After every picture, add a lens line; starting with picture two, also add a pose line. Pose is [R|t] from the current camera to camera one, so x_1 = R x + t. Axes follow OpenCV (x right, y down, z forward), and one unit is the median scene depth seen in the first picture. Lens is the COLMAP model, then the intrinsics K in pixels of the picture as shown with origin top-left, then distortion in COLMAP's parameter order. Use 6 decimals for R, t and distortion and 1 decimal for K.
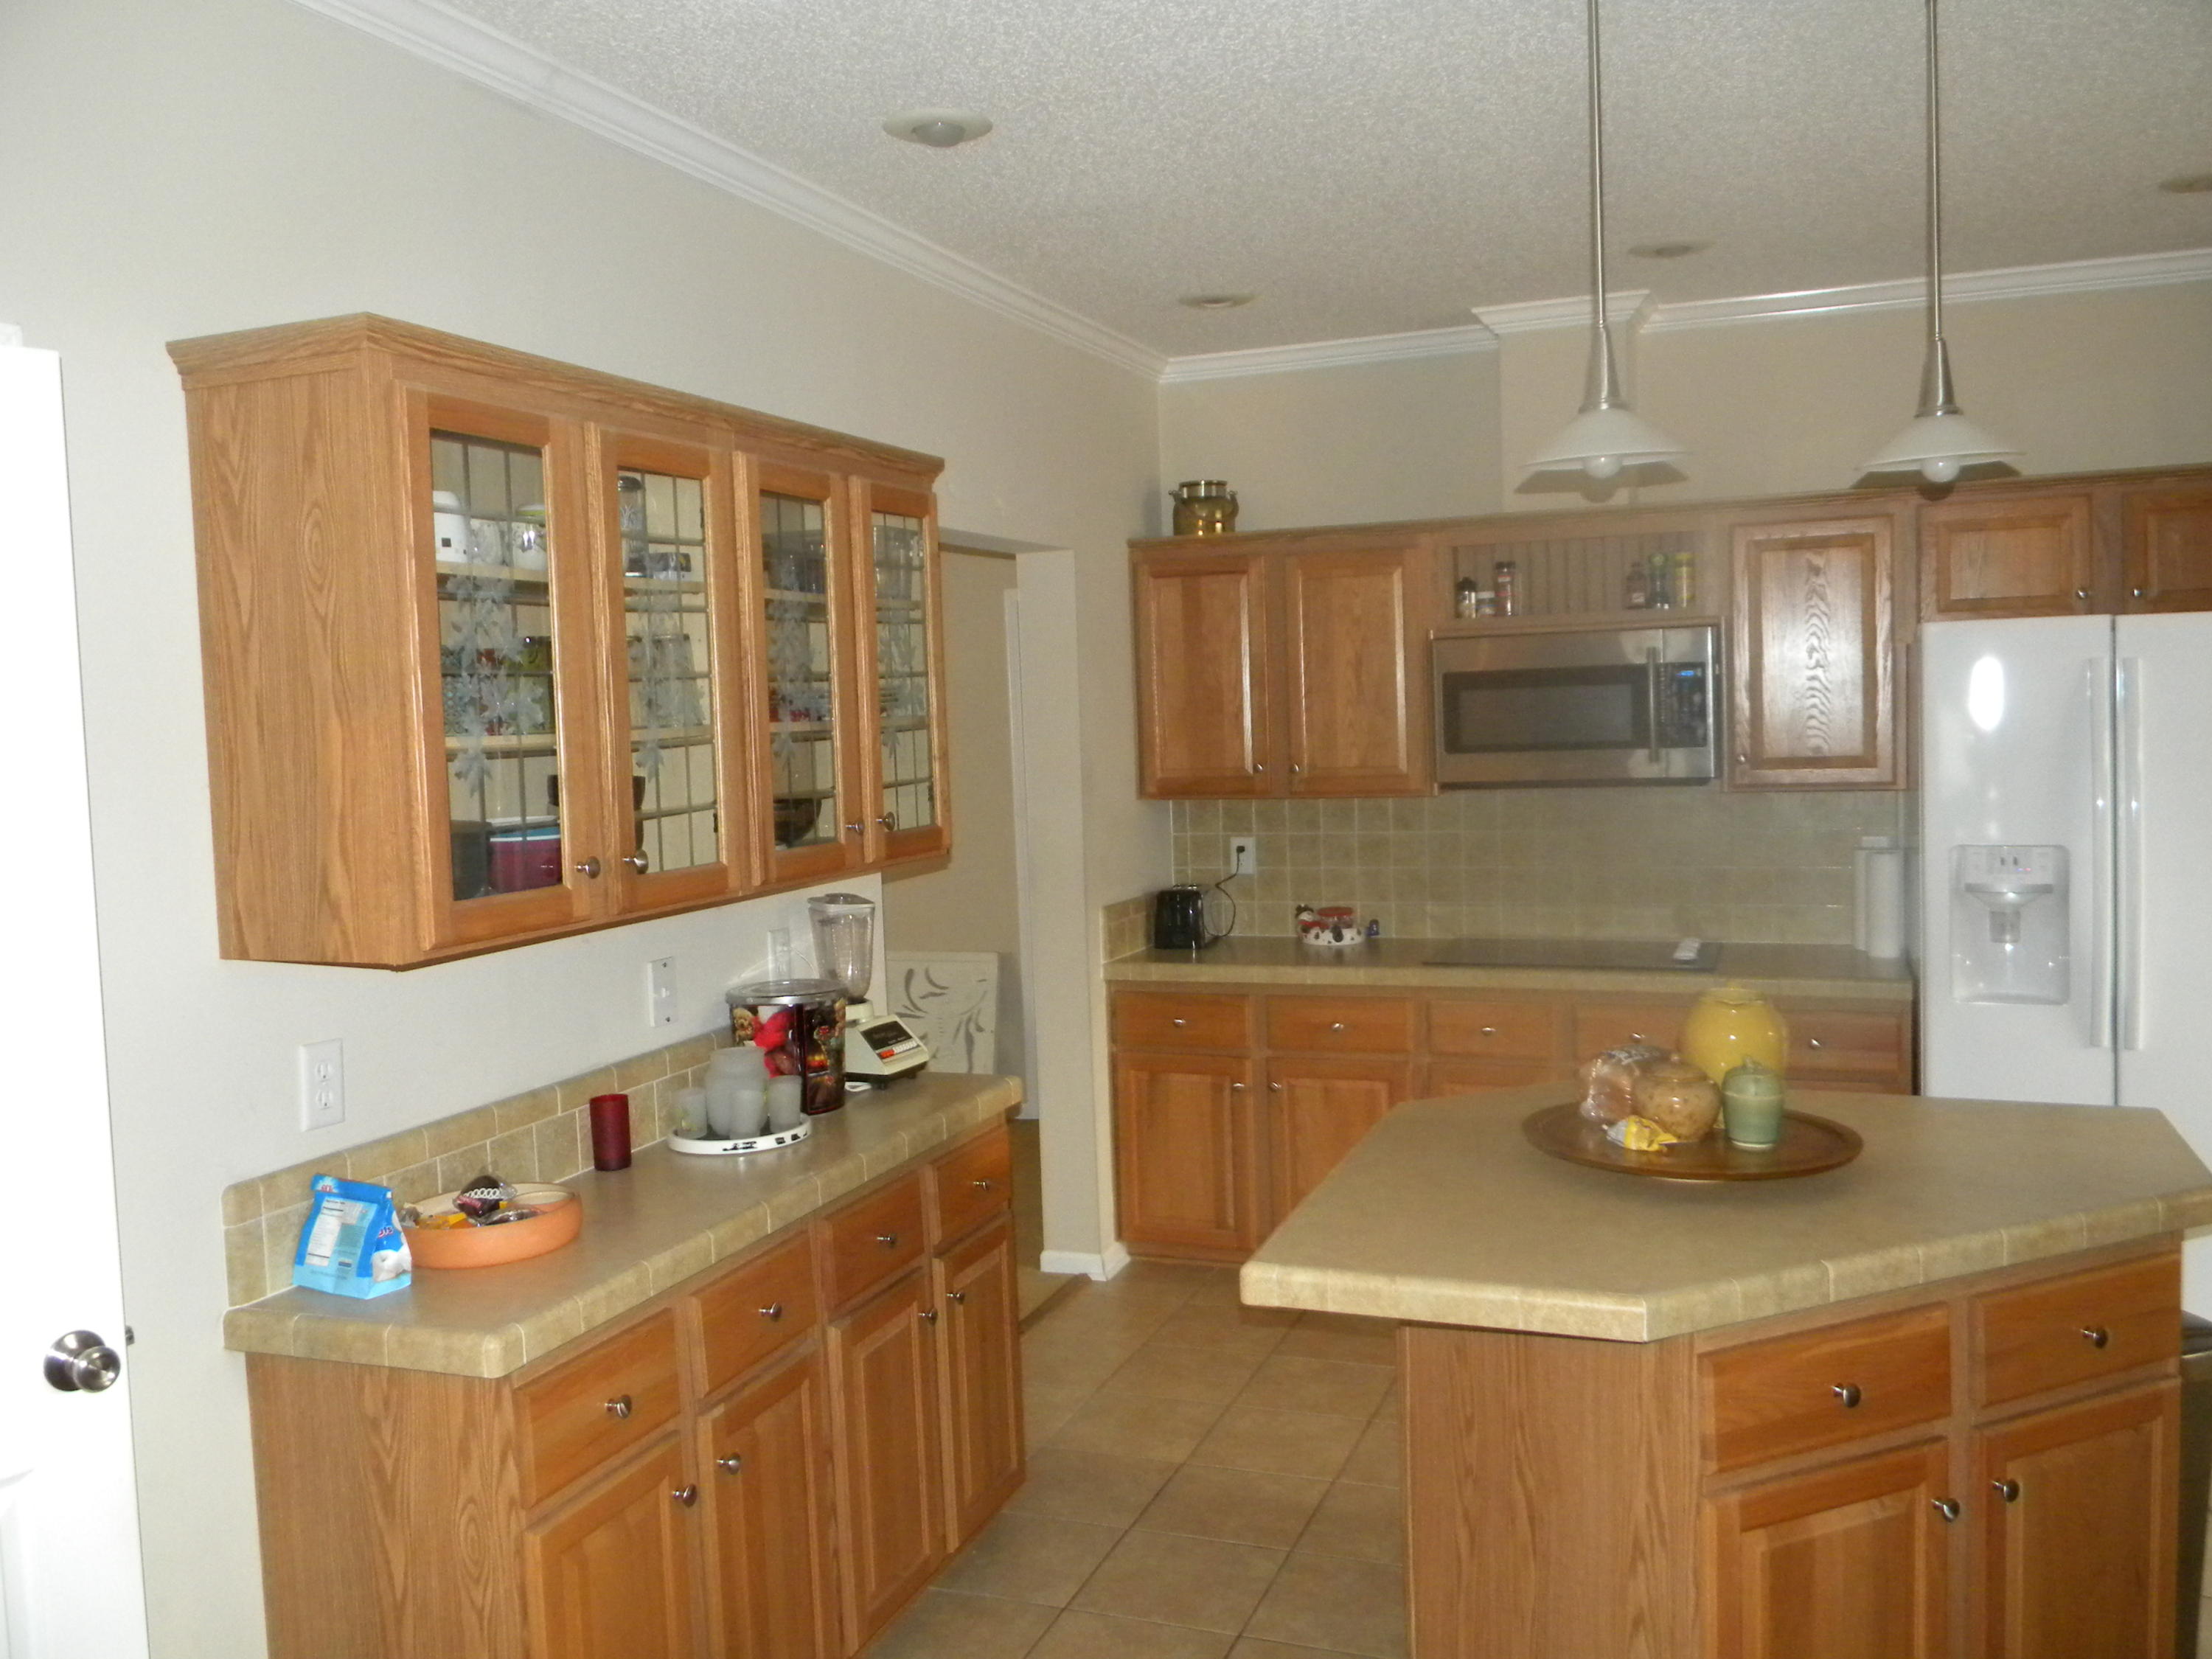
lens RADIAL K [[1811.1, 0, 1098.0], [0, 1811.1, 813.2], [0, 0, 1]] dist [0.028370, -0.033825]
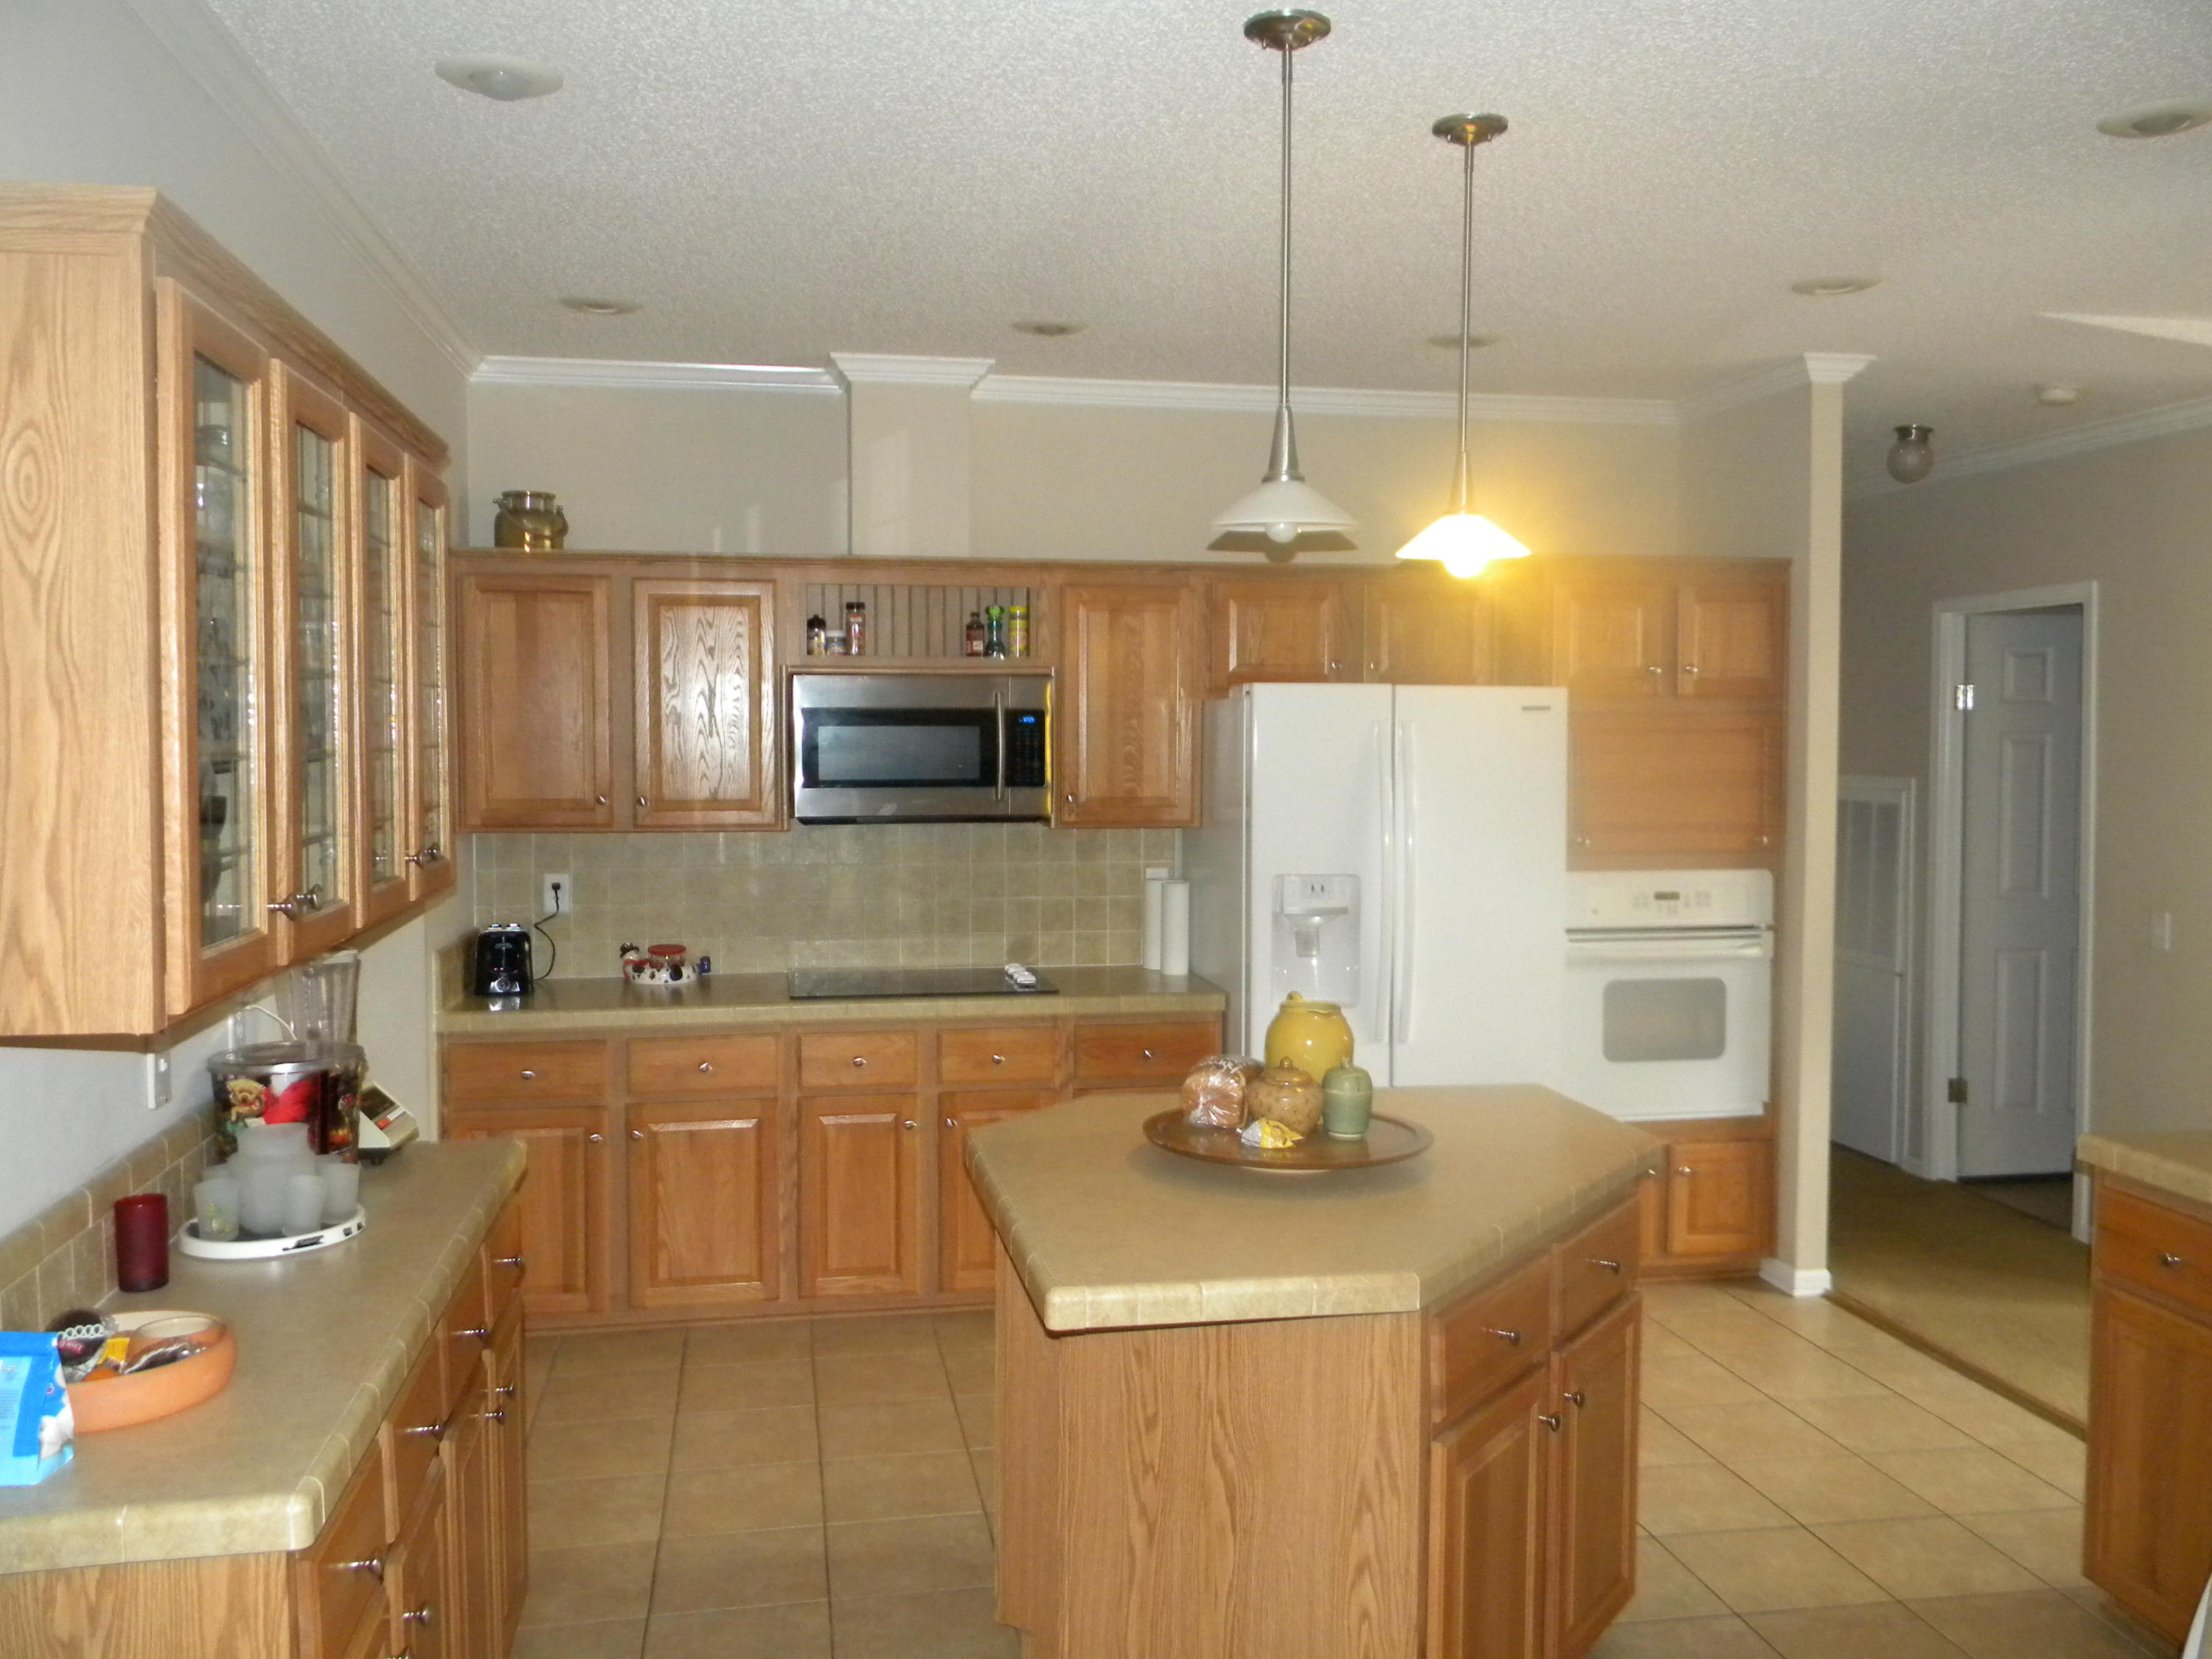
lens RADIAL K [[1811.1, 0, 1098.0], [0, 1811.1, 813.2], [0, 0, 1]] dist [0.028370, -0.033825]
pose [[0.852982, 0.011646, 0.521810, -0.250423], [-0.000065, 0.999753, -0.022207, 0.004024], [-0.521940, 0.018908, 0.852772, 0.074079]]
